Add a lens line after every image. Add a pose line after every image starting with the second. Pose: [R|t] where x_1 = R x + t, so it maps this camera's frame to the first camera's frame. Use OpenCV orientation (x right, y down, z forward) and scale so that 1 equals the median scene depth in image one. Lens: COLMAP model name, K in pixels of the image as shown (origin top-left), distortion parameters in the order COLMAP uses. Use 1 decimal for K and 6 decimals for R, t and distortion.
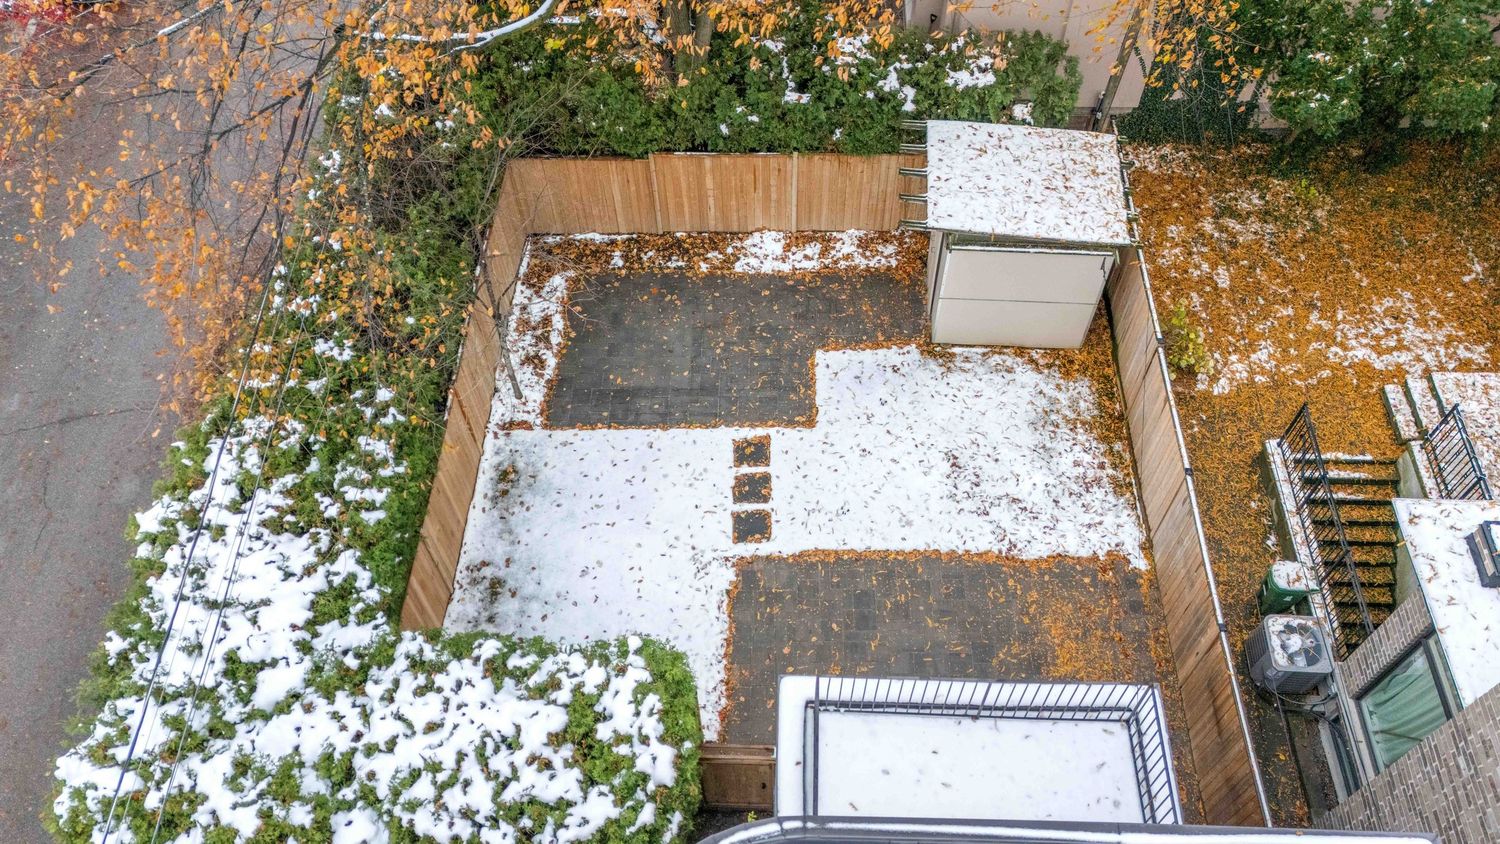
lens RADIAL K [[1146.9, 0, 752.1], [0, 1146.9, 421.4], [0, 0, 1]] dist [0.093340, -0.096688]
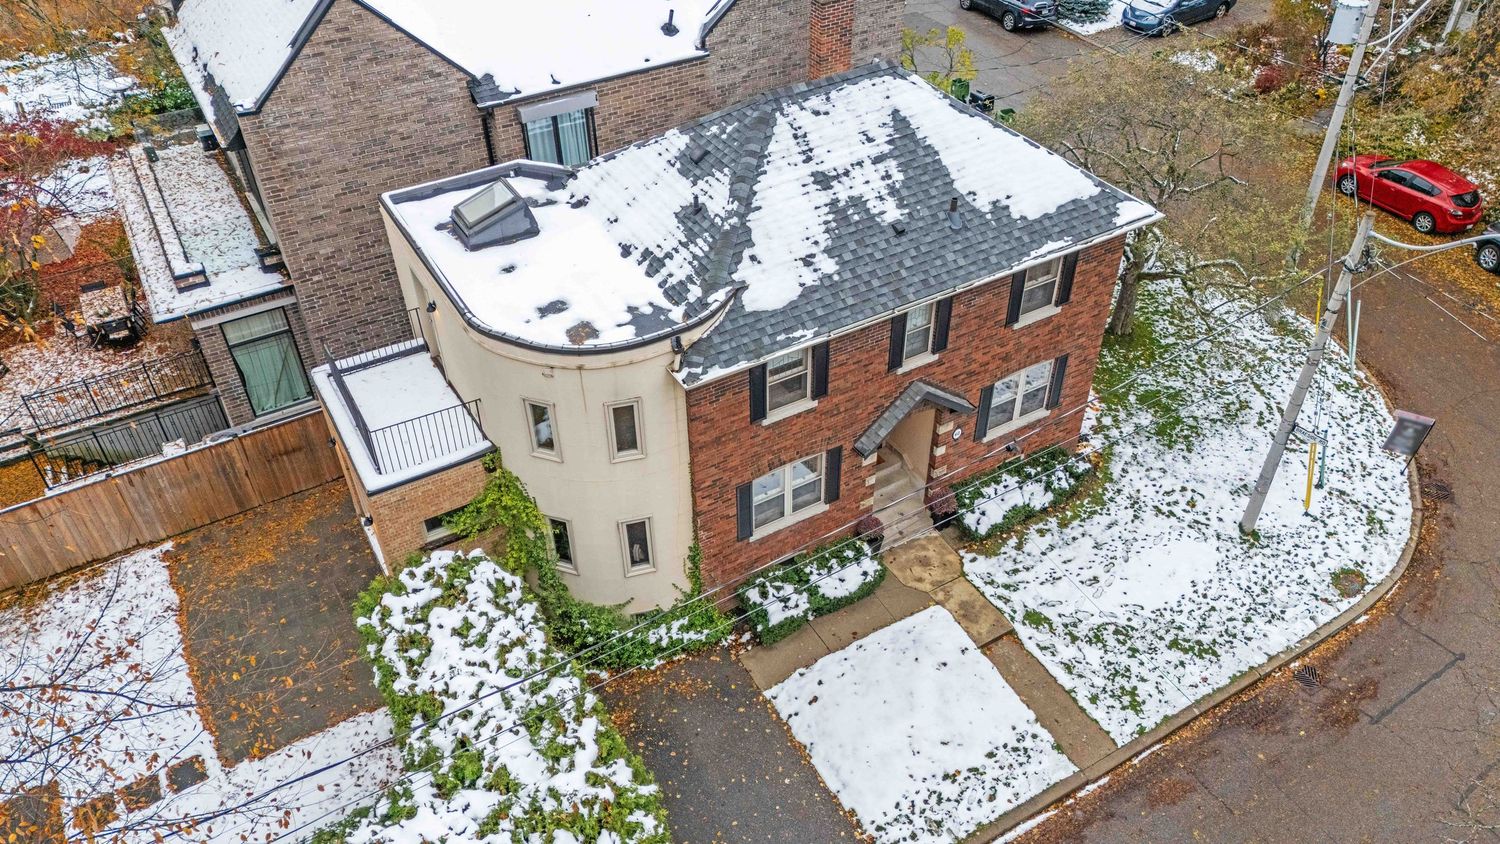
lens RADIAL K [[1093.7, 0, 751.6], [0, 1093.7, 422.0], [0, 0, 1]] dist [0.074512, -0.066679]
pose [[-0.532637, -0.513529, 0.672746, -0.943827], [0.709438, 0.162548, 0.685766, -0.350192], [-0.461514, 0.842536, 0.277738, 0.212524]]
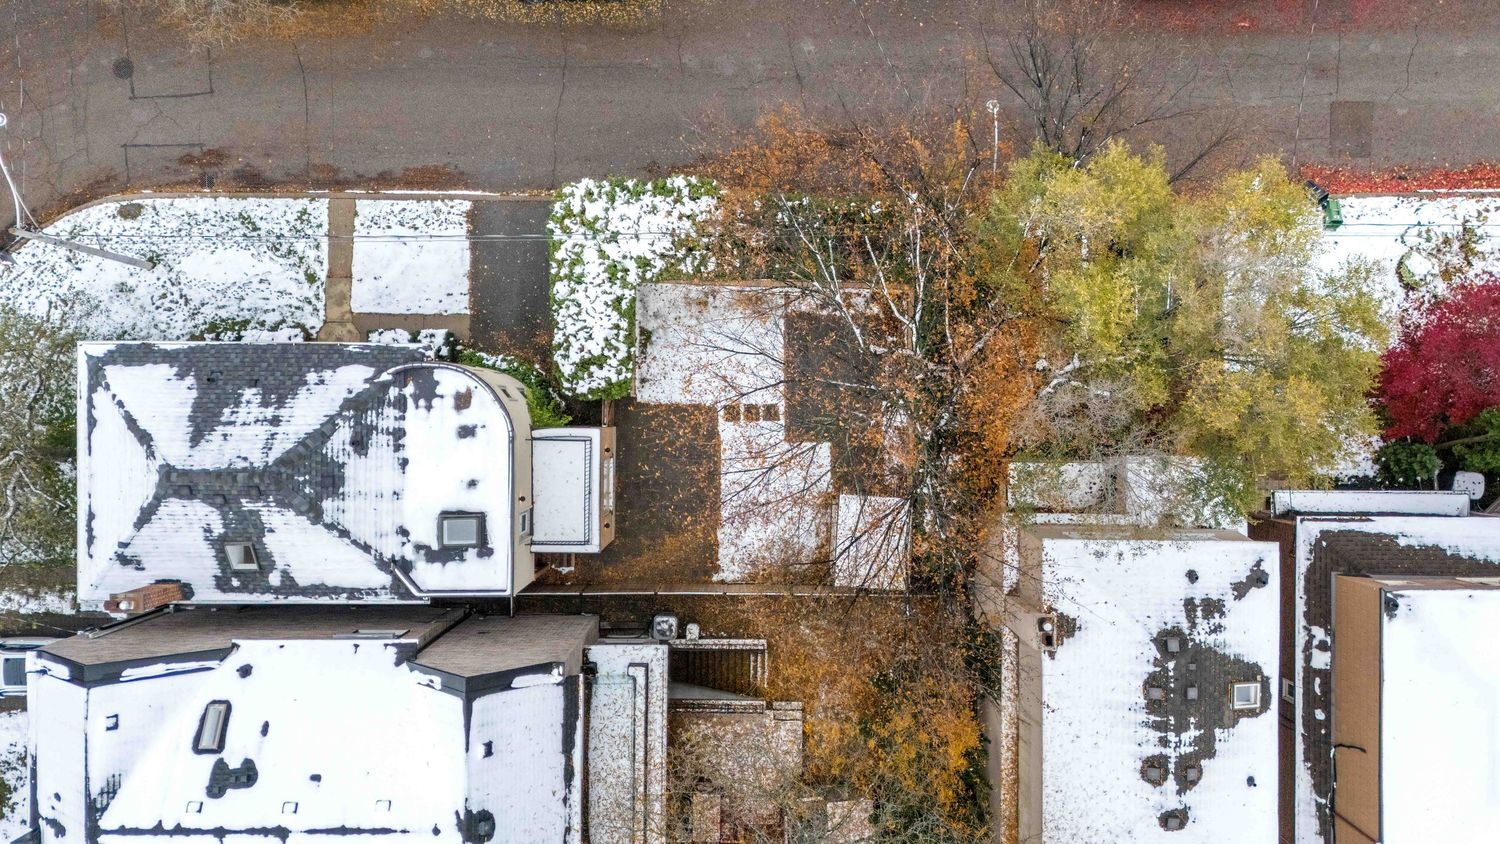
lens RADIAL K [[1153.5, 0, 761.5], [0, 1153.5, 426.6], [0, 0, 1]] dist [0.090119, -0.096734]
pose [[0.022574, 0.999118, 0.035418, -0.061204], [-0.823213, -0.001526, 0.567731, -1.431585], [0.567284, -0.041973, 0.822452, -0.960983]]
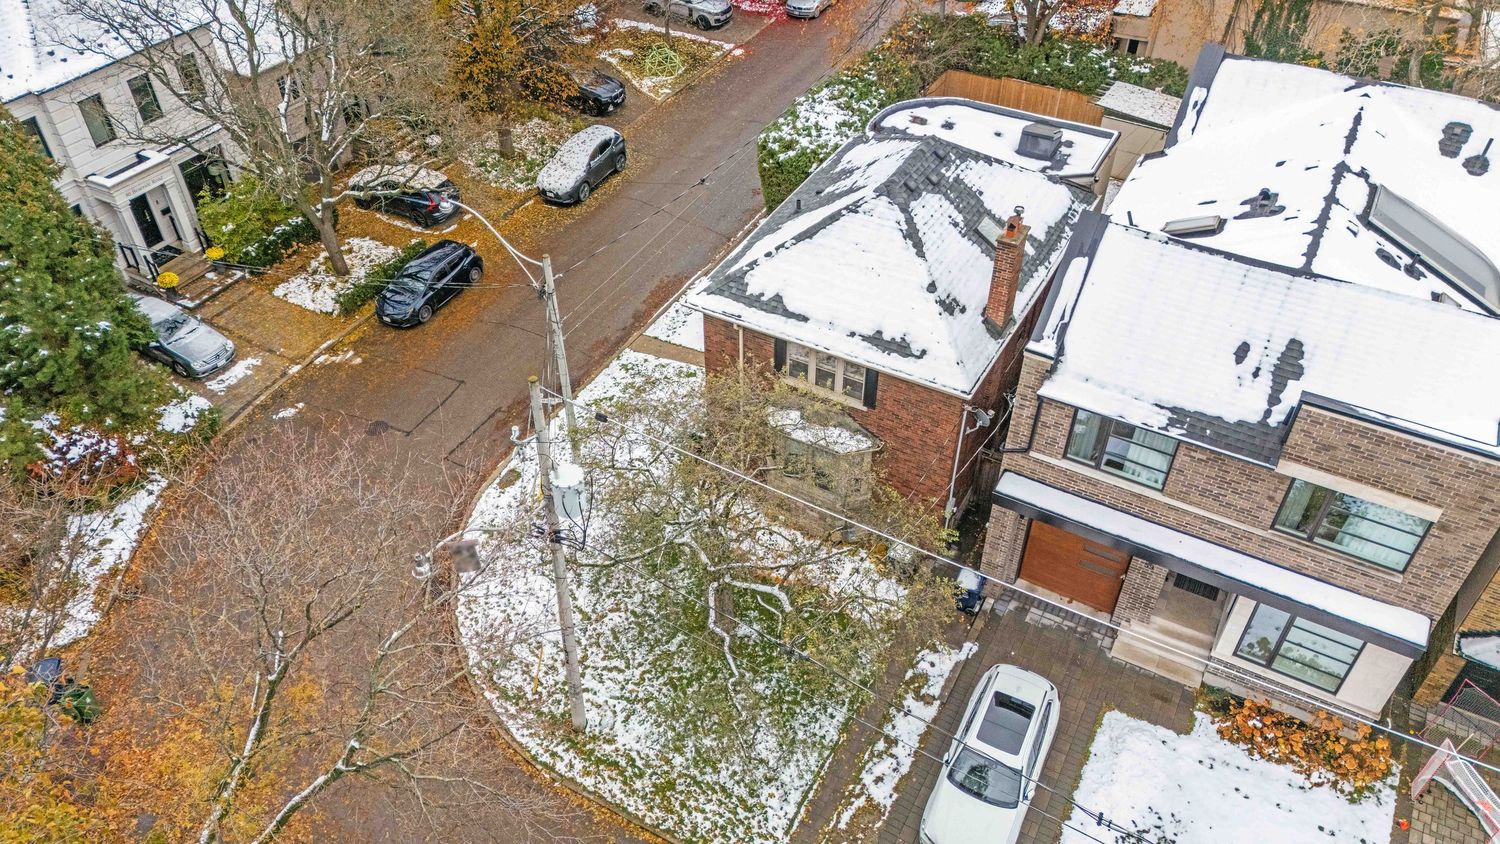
lens RADIAL K [[1091.1, 0, 752.1], [0, 1091.1, 418.5], [0, 0, 1]] dist [0.096033, -0.096510]
pose [[0.886998, 0.320200, -0.332725, 0.578396], [-0.390608, 0.904577, -0.170782, 1.321041], [0.246291, 0.281448, 0.927431, -1.414425]]
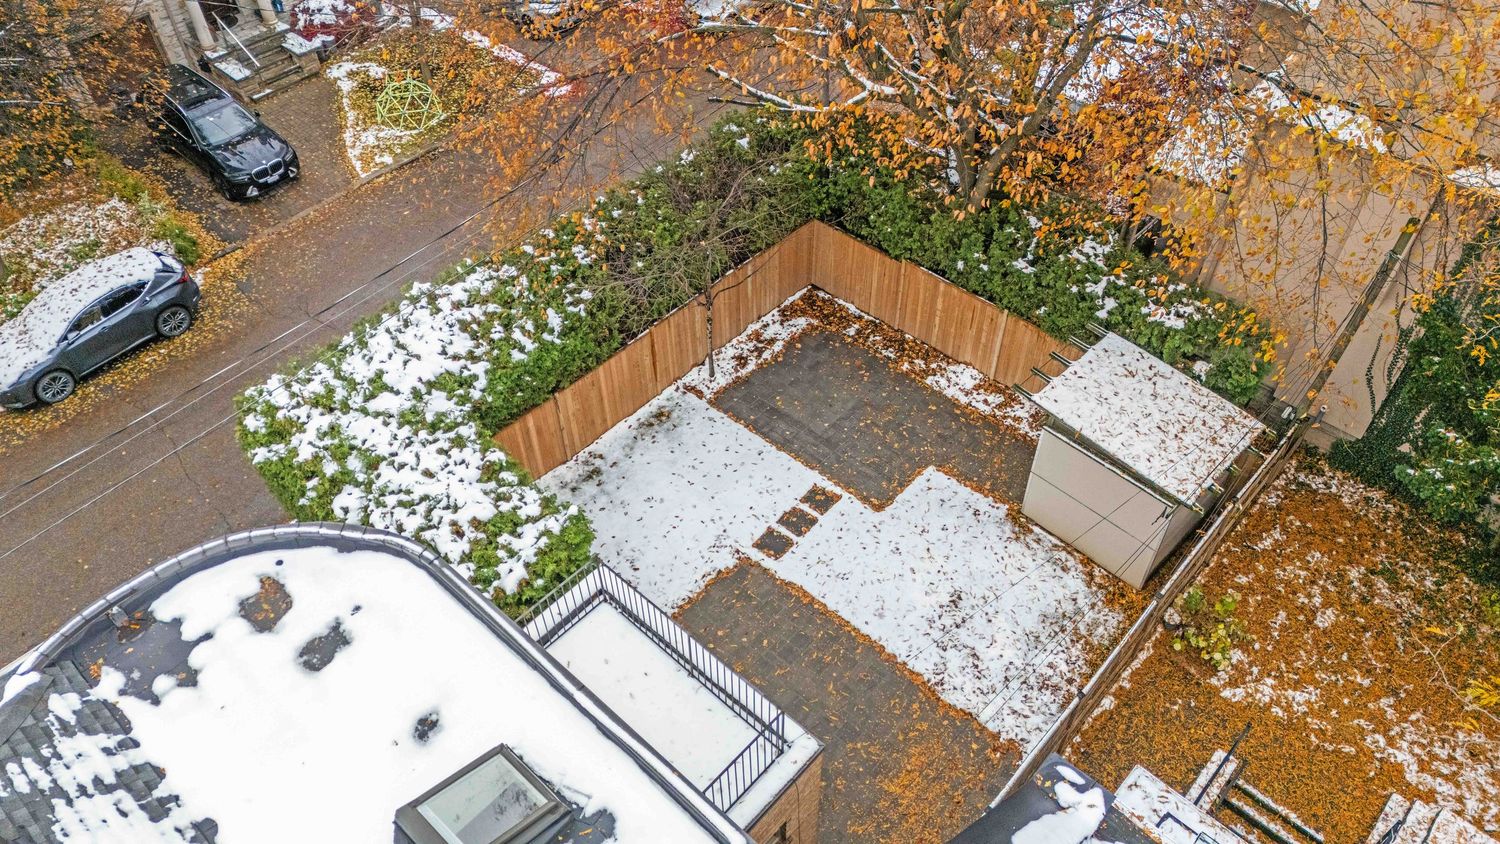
lens RADIAL K [[1091.1, 0, 752.1], [0, 1091.1, 418.5], [0, 0, 1]] dist [0.096033, -0.096510]
pose [[0.755380, 0.484935, -0.440726, 0.482817], [-0.540740, 0.841189, -0.001230, -0.004933], [0.370138, 0.239247, 0.897641, -0.064815]]
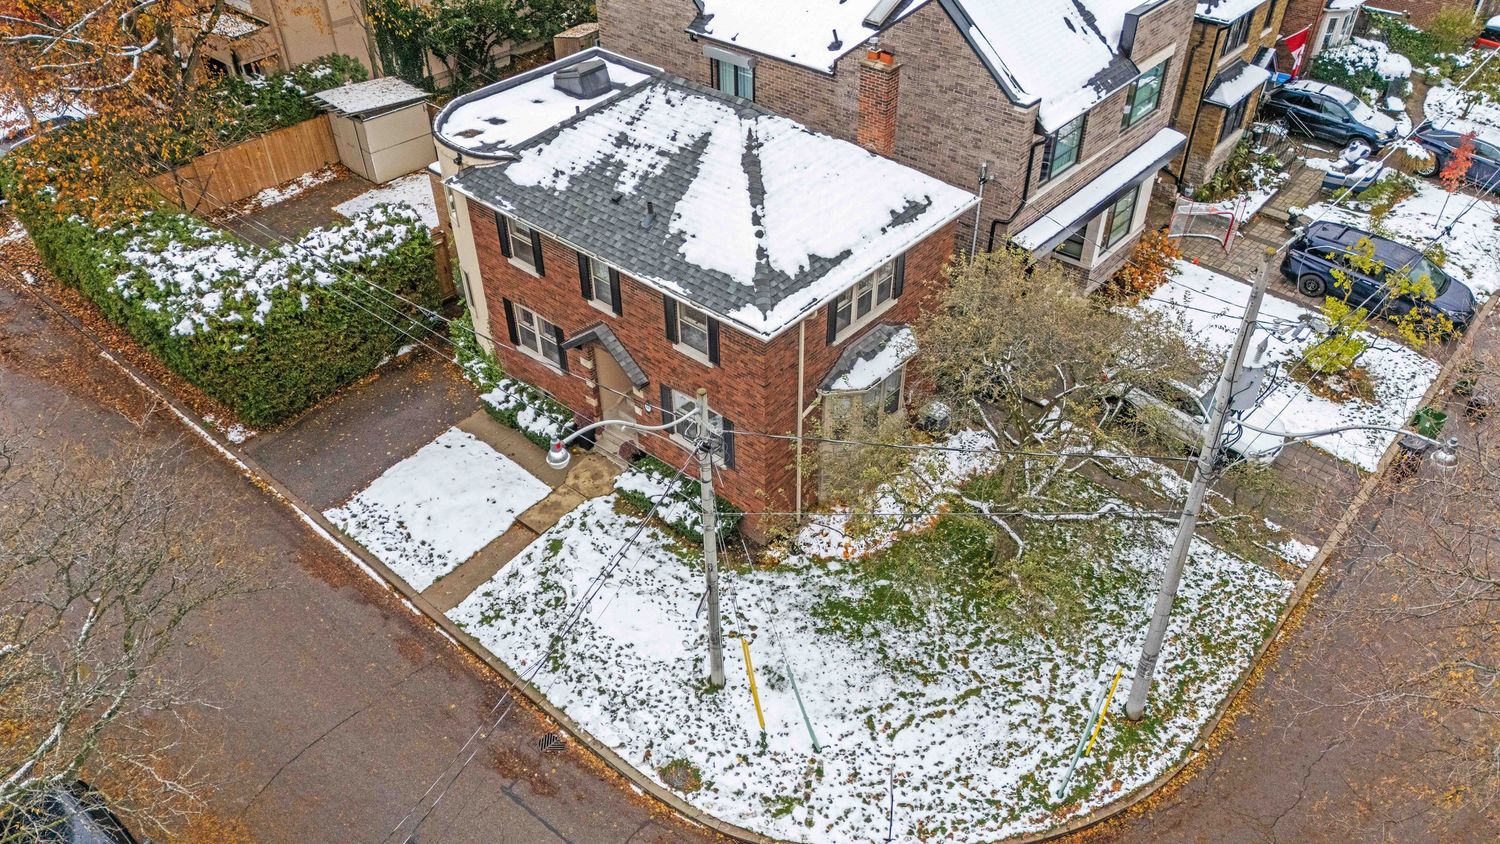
lens RADIAL K [[1092.2, 0, 755.0], [0, 1092.2, 422.2], [0, 0, 1]] dist [0.105671, -0.163633]
pose [[0.637927, -0.464246, 0.614431, -1.066903], [0.630420, 0.773053, -0.070432, 1.062394], [-0.442289, 0.432280, 0.785821, -0.878433]]
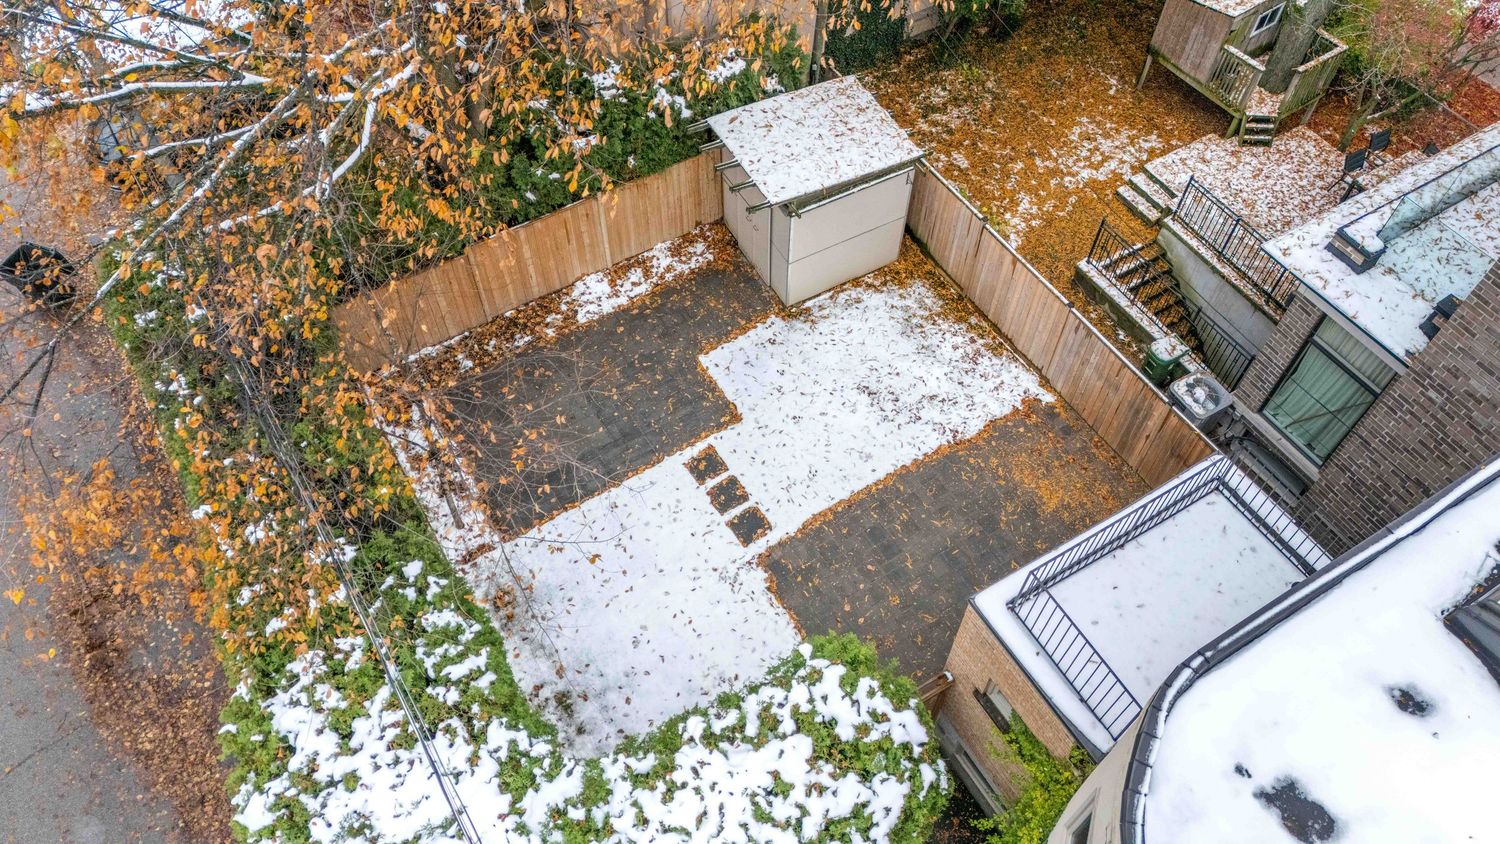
lens RADIAL K [[1091.1, 0, 752.1], [0, 1091.1, 418.5], [0, 0, 1]] dist [0.096033, -0.096510]
pose [[0.837771, -0.432783, 0.332925, -0.334009], [0.435942, 0.897293, 0.069425, -0.075444], [-0.328778, 0.086974, 0.940394, 0.055053]]
